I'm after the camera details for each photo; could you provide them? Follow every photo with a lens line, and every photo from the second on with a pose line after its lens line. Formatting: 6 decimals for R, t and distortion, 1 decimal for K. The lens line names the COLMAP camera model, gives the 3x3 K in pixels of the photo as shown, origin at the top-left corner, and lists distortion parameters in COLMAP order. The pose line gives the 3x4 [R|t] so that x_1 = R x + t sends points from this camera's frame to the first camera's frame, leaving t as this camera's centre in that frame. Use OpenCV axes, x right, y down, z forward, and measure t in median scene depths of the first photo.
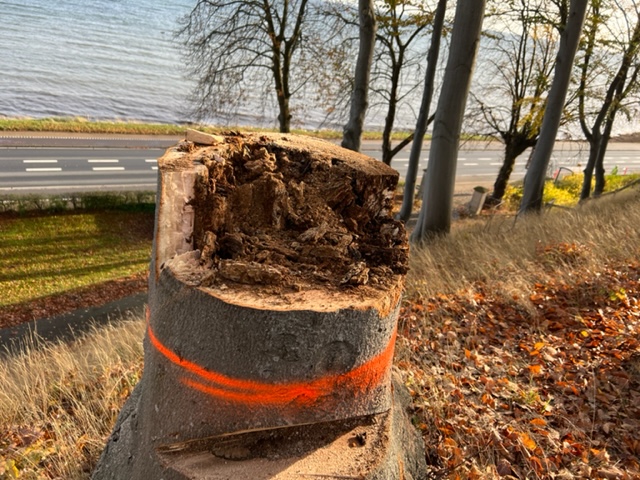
lens RADIAL K [[488.8, 0, 305.3], [0, 488.8, 240.9], [0, 0, 1]] dist [0.074574, -0.077358]
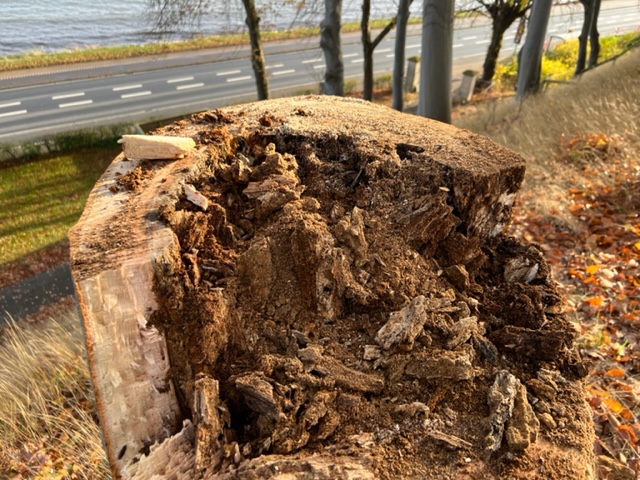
lens RADIAL K [[488.8, 0, 305.3], [0, 488.8, 240.9], [0, 0, 1]] dist [0.074574, -0.077358]
pose [[0.990368, -0.138459, 0.000693, -0.019817], [0.136012, 0.973781, 0.182351, -0.056857], [-0.025923, -0.180501, 0.983233, 0.139760]]
